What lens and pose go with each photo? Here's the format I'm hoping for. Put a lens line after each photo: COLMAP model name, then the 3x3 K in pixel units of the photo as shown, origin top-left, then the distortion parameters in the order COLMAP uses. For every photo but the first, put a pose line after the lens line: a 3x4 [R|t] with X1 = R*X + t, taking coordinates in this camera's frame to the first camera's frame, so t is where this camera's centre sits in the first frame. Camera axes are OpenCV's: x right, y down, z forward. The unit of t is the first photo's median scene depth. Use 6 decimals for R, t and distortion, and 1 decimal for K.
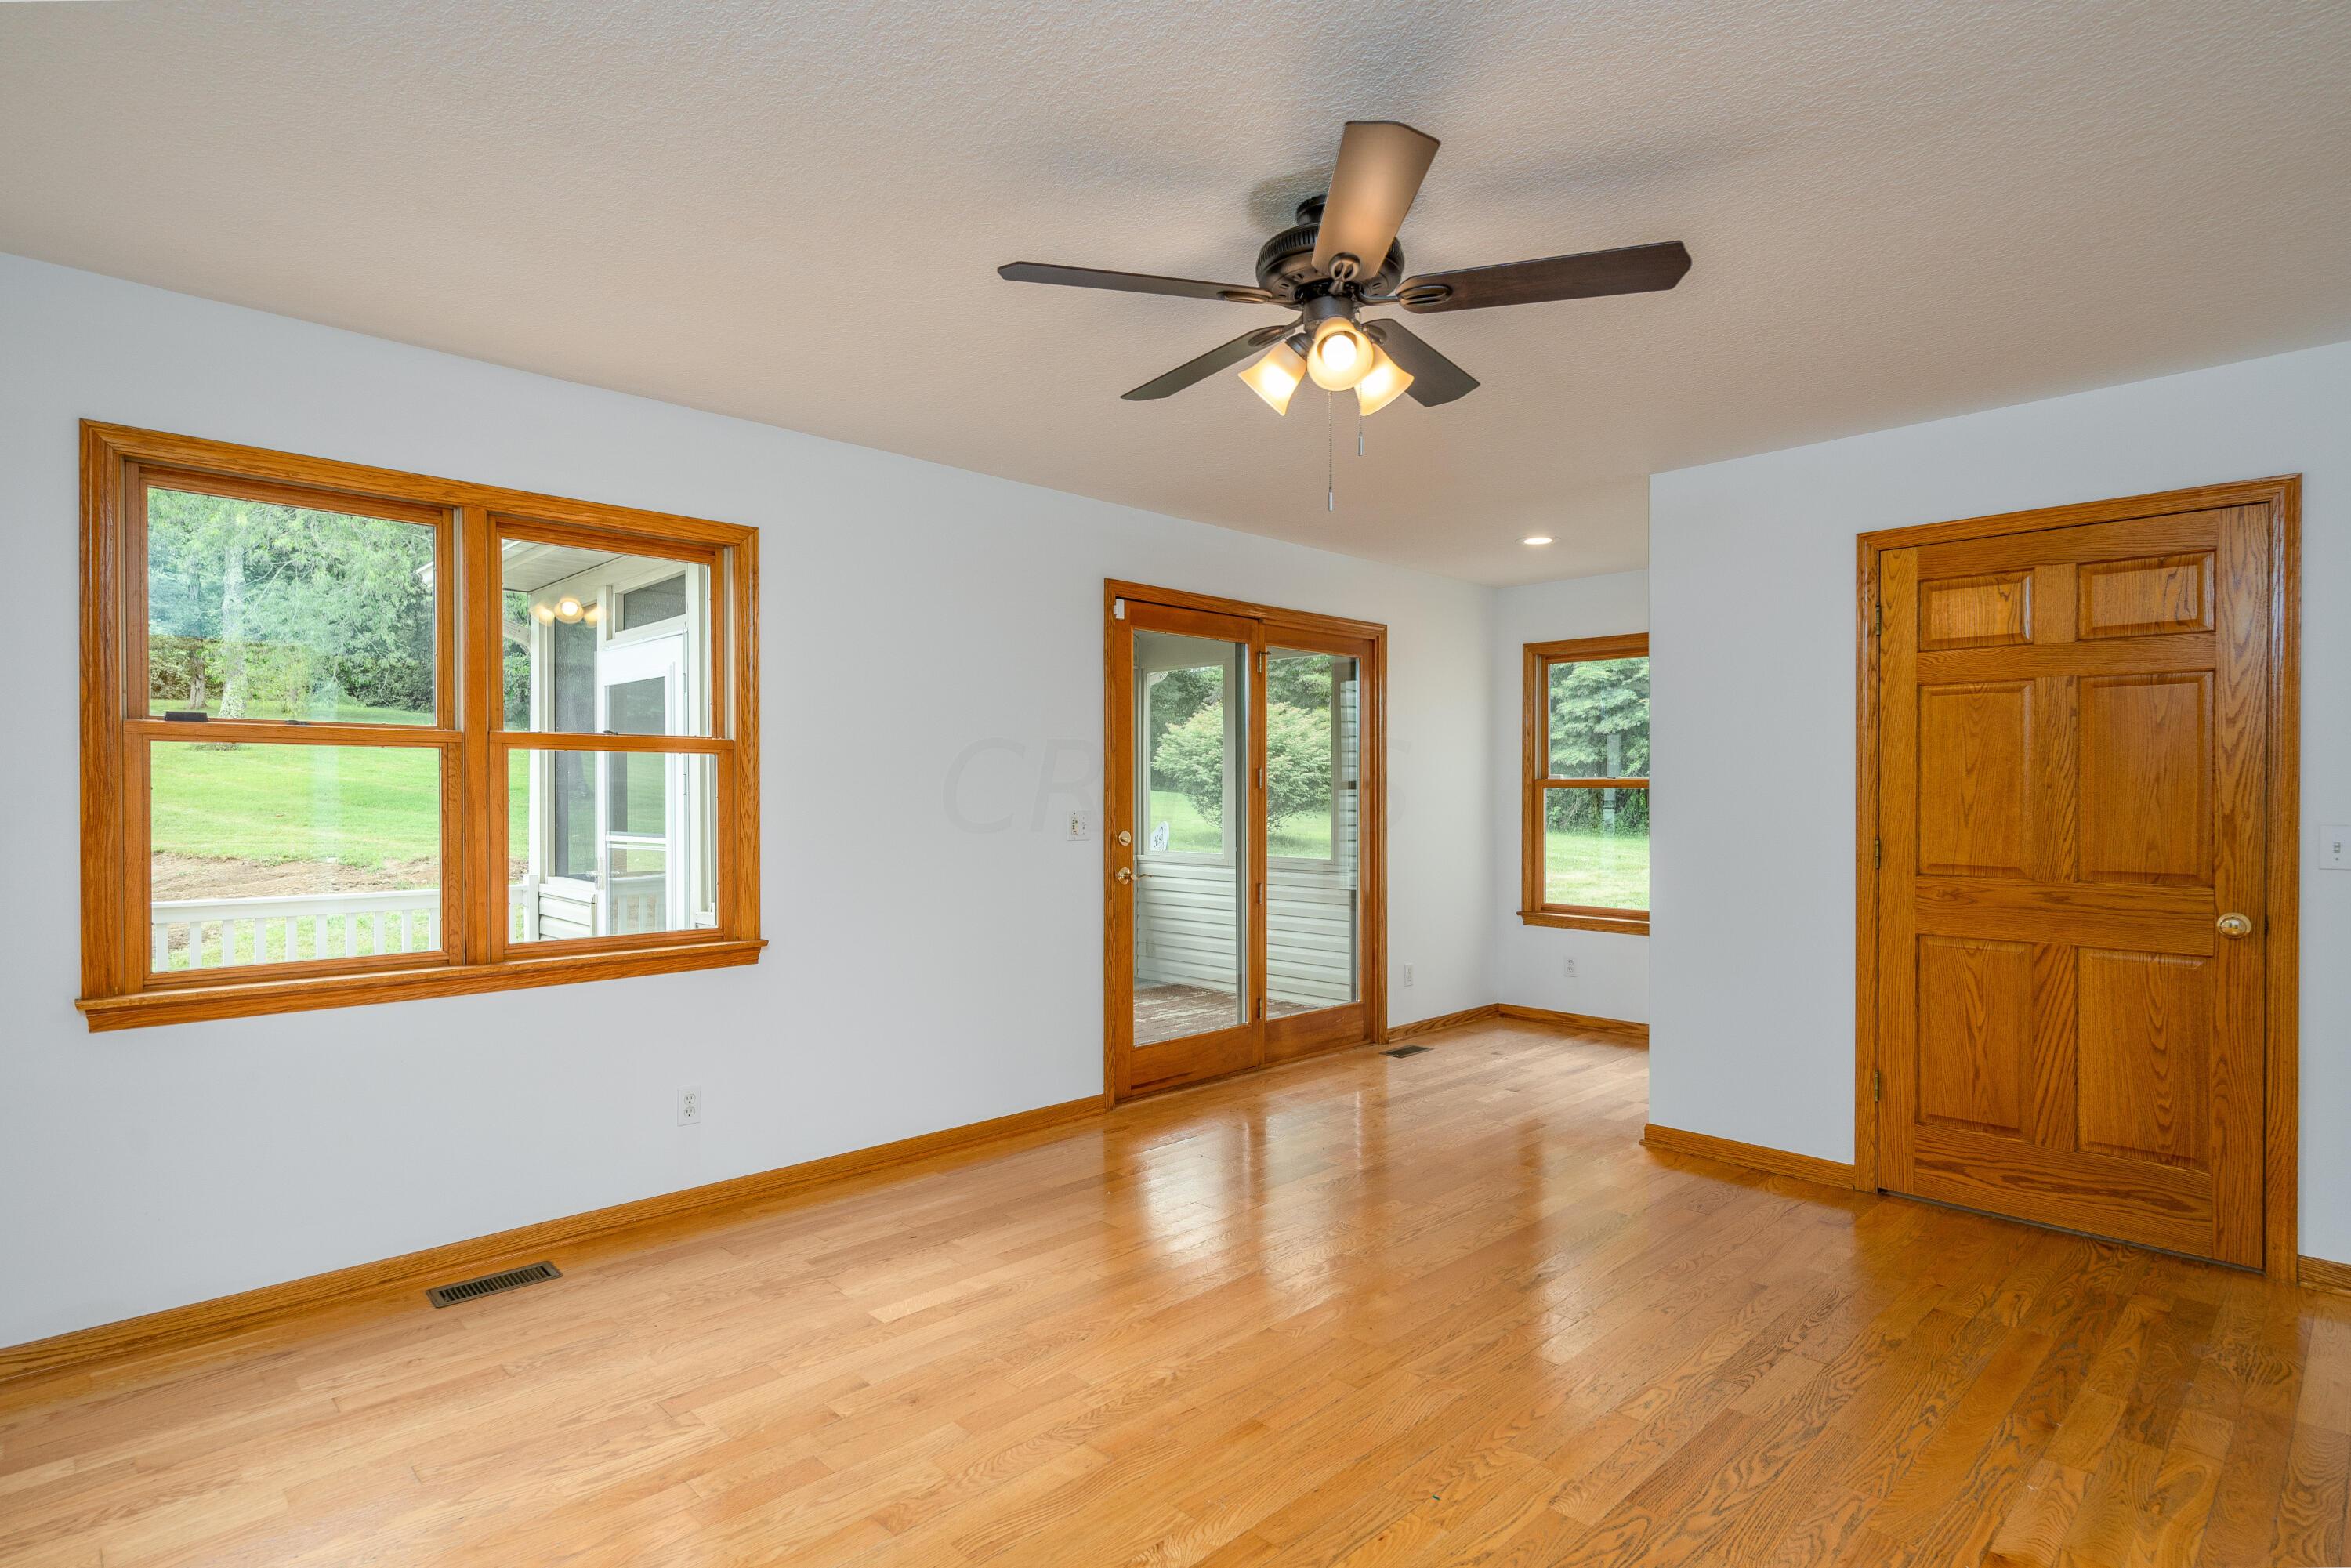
lens RADIAL K [[1199.6, 0, 1187.4], [0, 1199.6, 788.6], [0, 0, 1]] dist [0.001050, 0.000331]
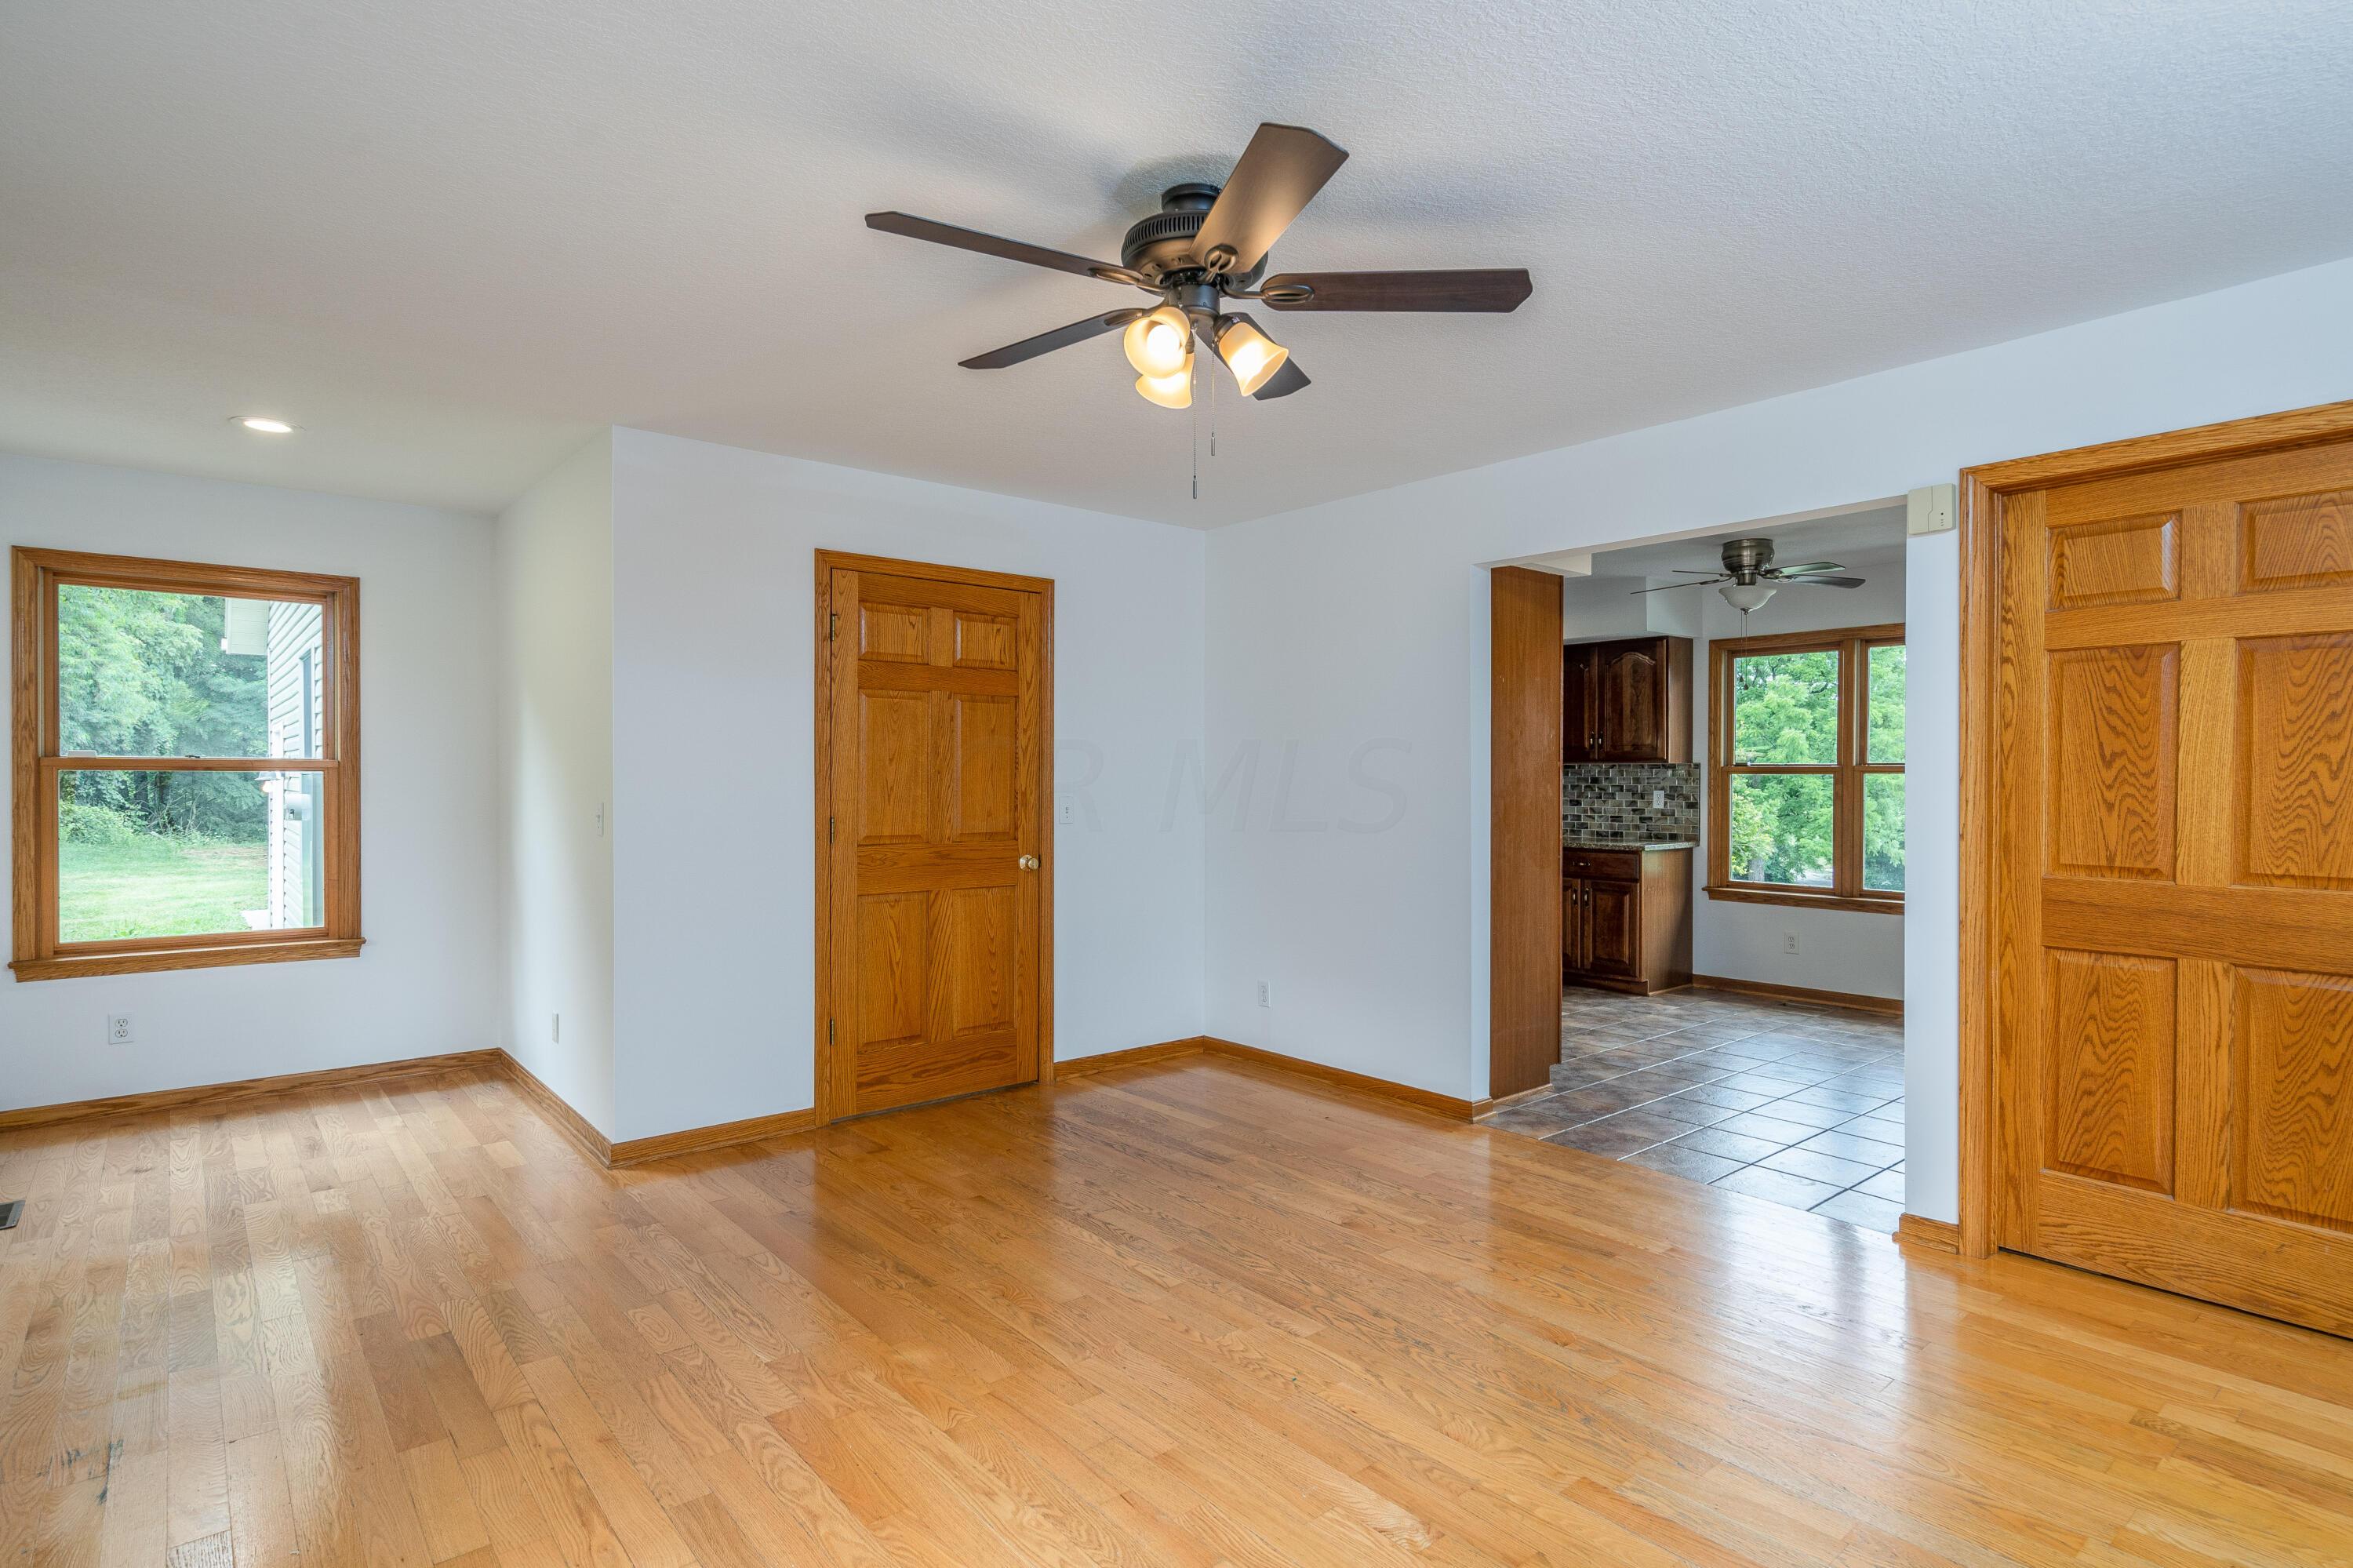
lens RADIAL K [[1200.7, 0, 1175.1], [0, 1200.7, 777.6], [0, 0, 1]] dist [0.001050, 0.000331]
pose [[0.079823, -0.002261, 0.996807, -0.572911], [-0.003739, 0.999990, 0.002567, -0.000503], [-0.996802, -0.003932, 0.079813, 0.604401]]
